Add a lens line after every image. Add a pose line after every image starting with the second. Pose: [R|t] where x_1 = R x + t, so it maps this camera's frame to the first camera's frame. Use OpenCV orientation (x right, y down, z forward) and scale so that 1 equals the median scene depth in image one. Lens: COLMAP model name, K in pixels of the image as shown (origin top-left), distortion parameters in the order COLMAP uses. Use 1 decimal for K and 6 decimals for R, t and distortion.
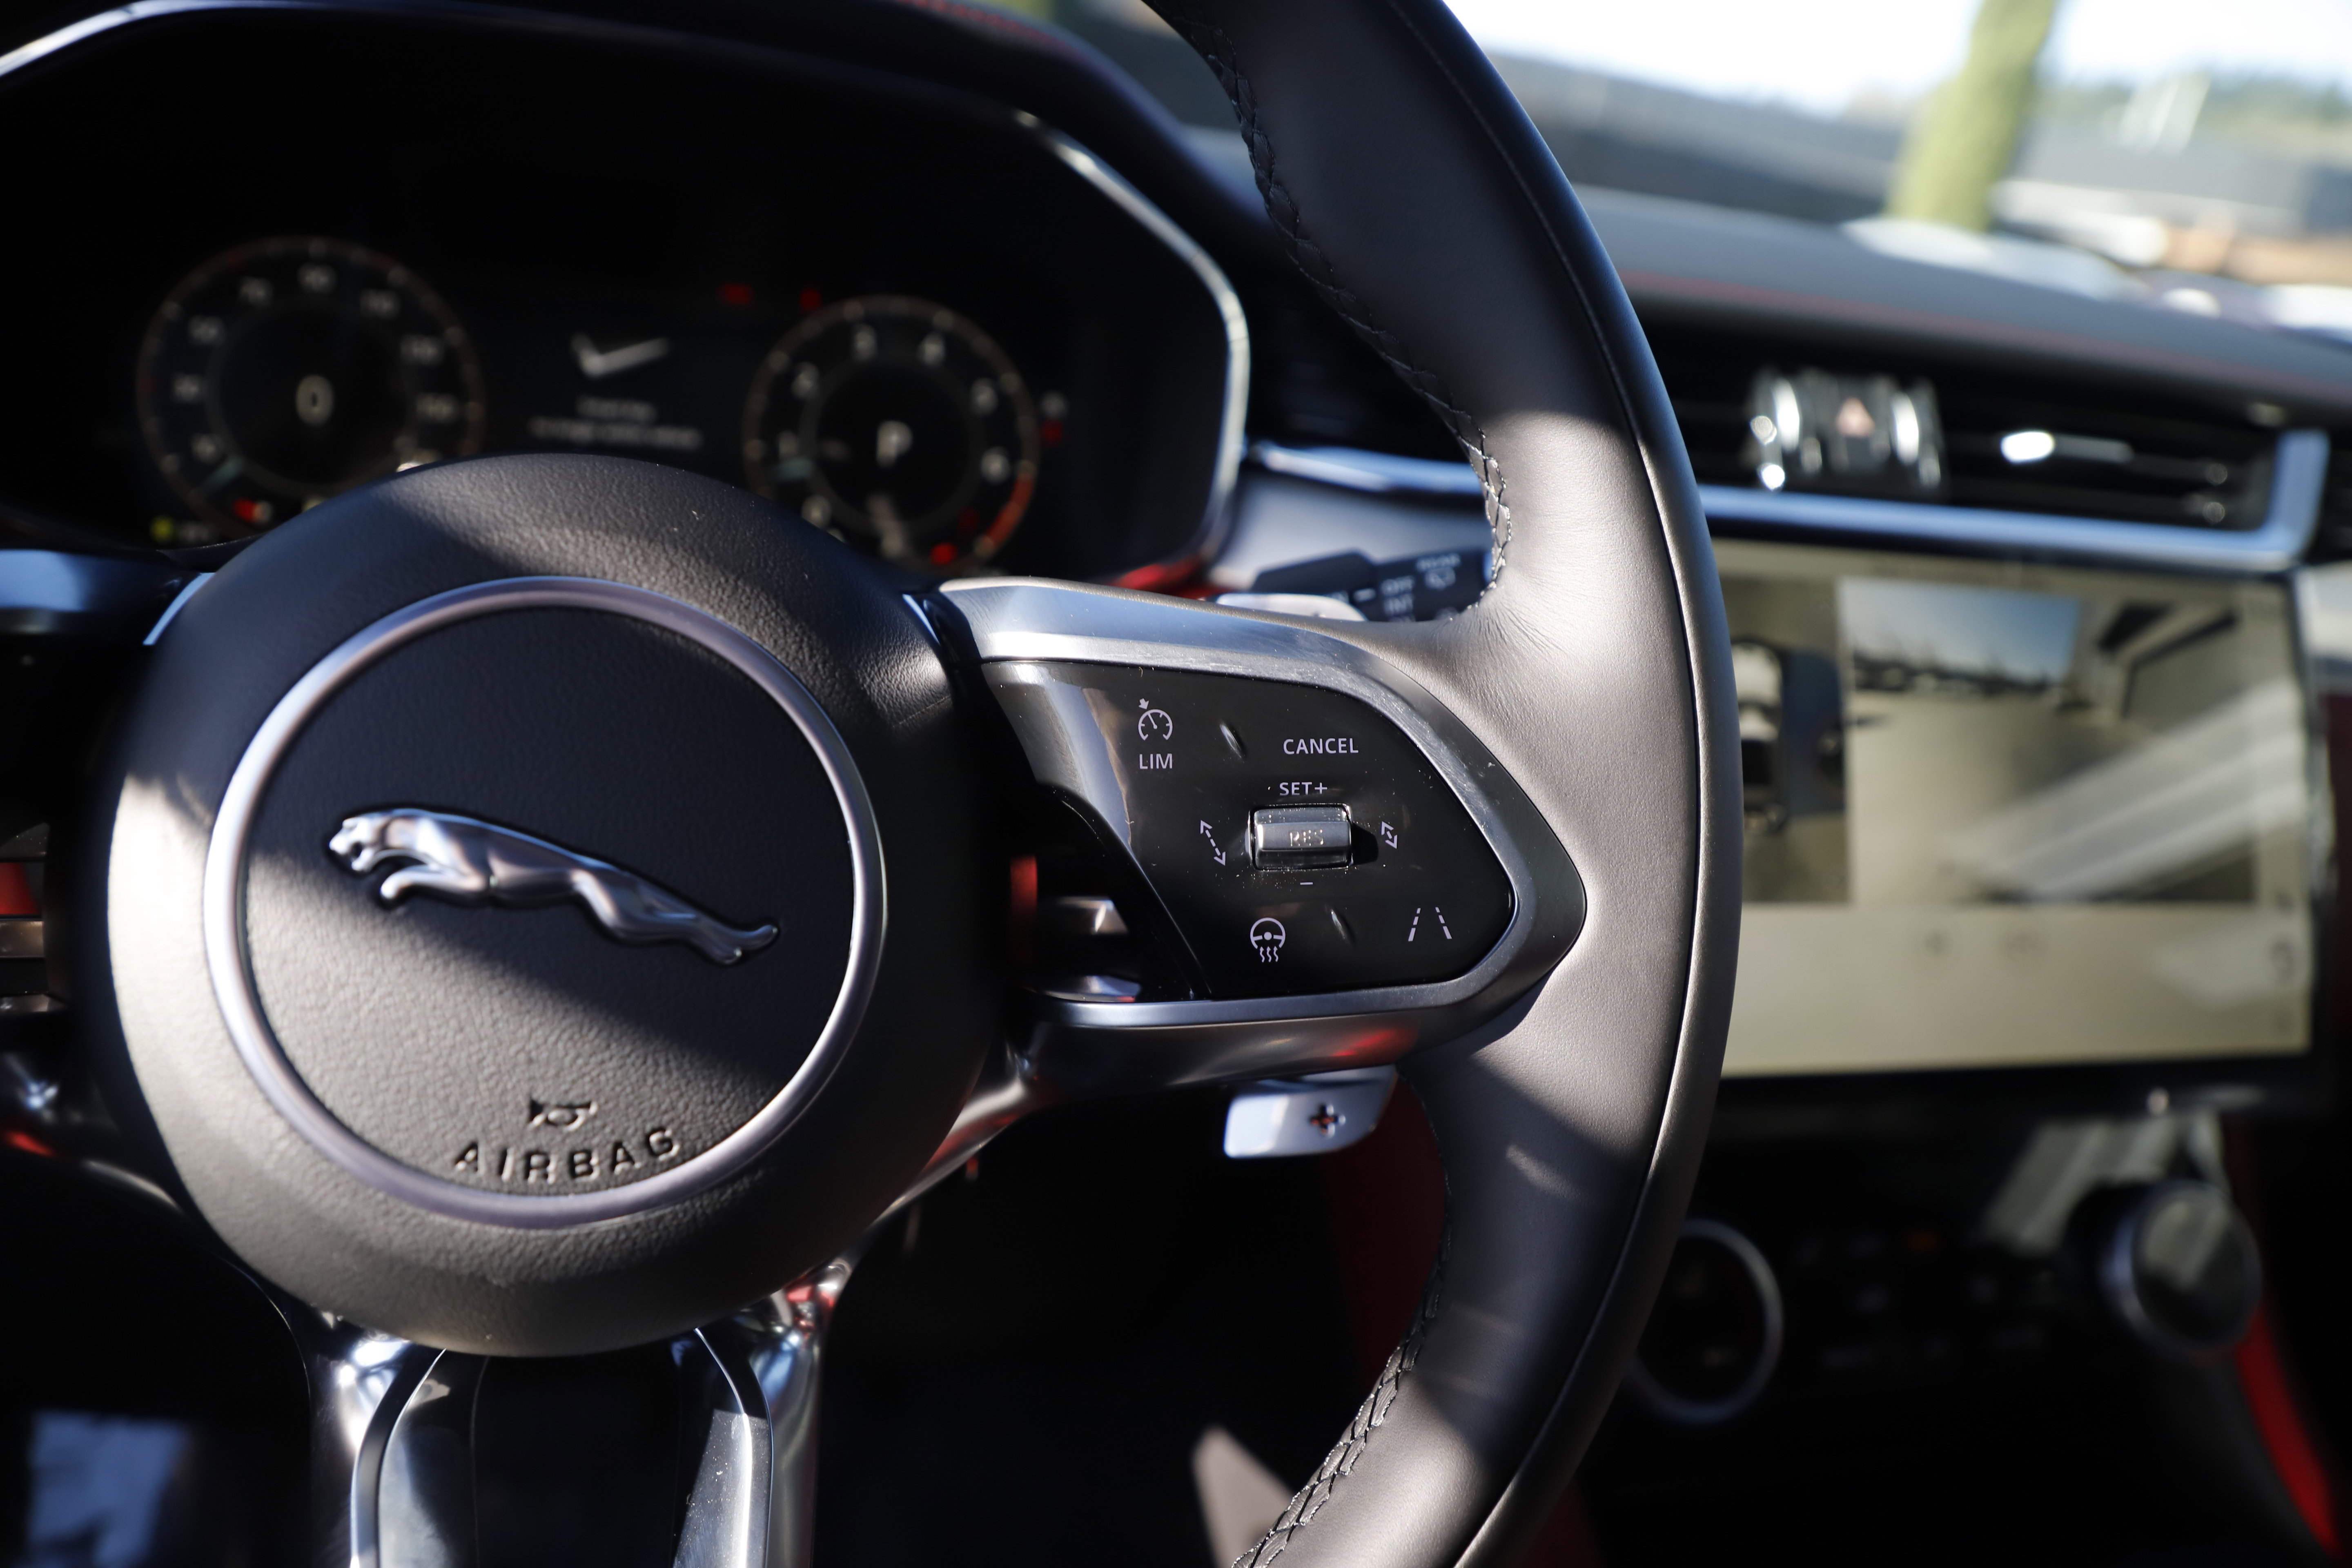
lens RADIAL K [[1763.7, 0, 1176.0], [0, 1763.7, 784.0], [0, 0, 1]] dist [-0.002762, -0.000235]
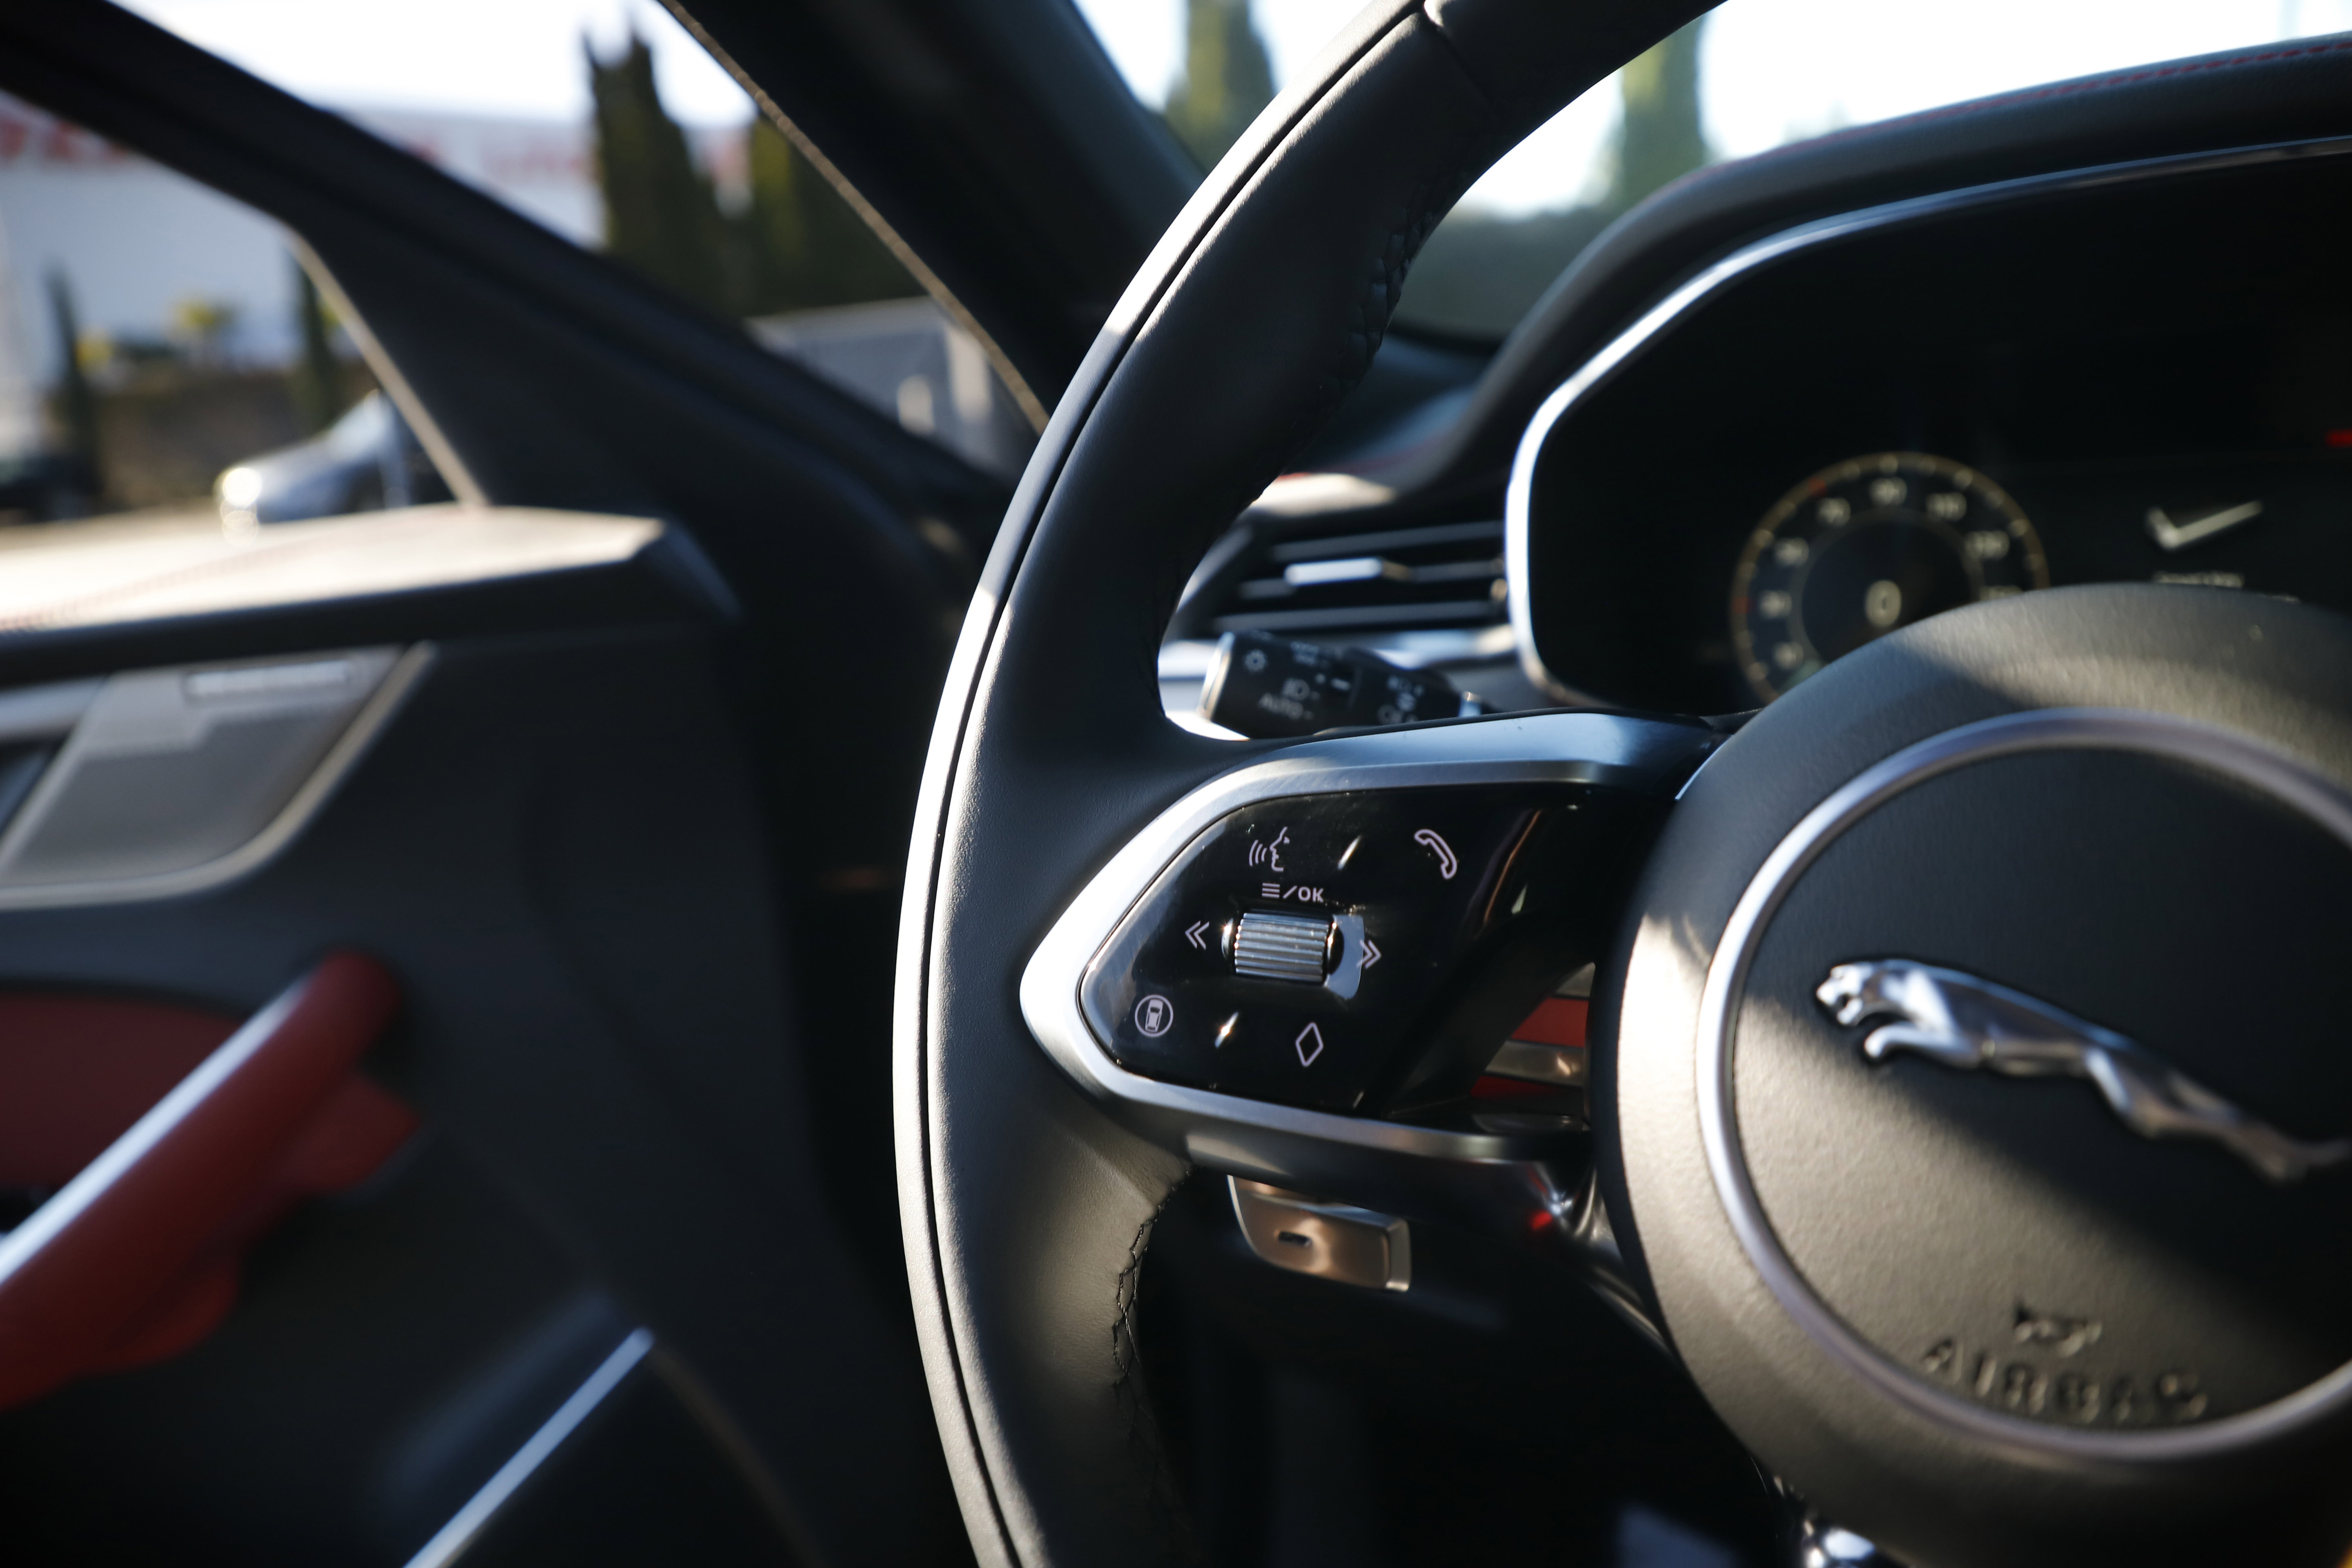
lens RADIAL K [[1640.7, 0, 1173.2], [0, 1640.7, 808.9], [0, 0, 1]] dist [-0.048501, 0.001363]
pose [[0.635207, -0.015509, -0.772186, -0.016364], [-0.070728, 0.994429, -0.078154, 0.028739], [0.769097, 0.104259, 0.630571, 0.159158]]
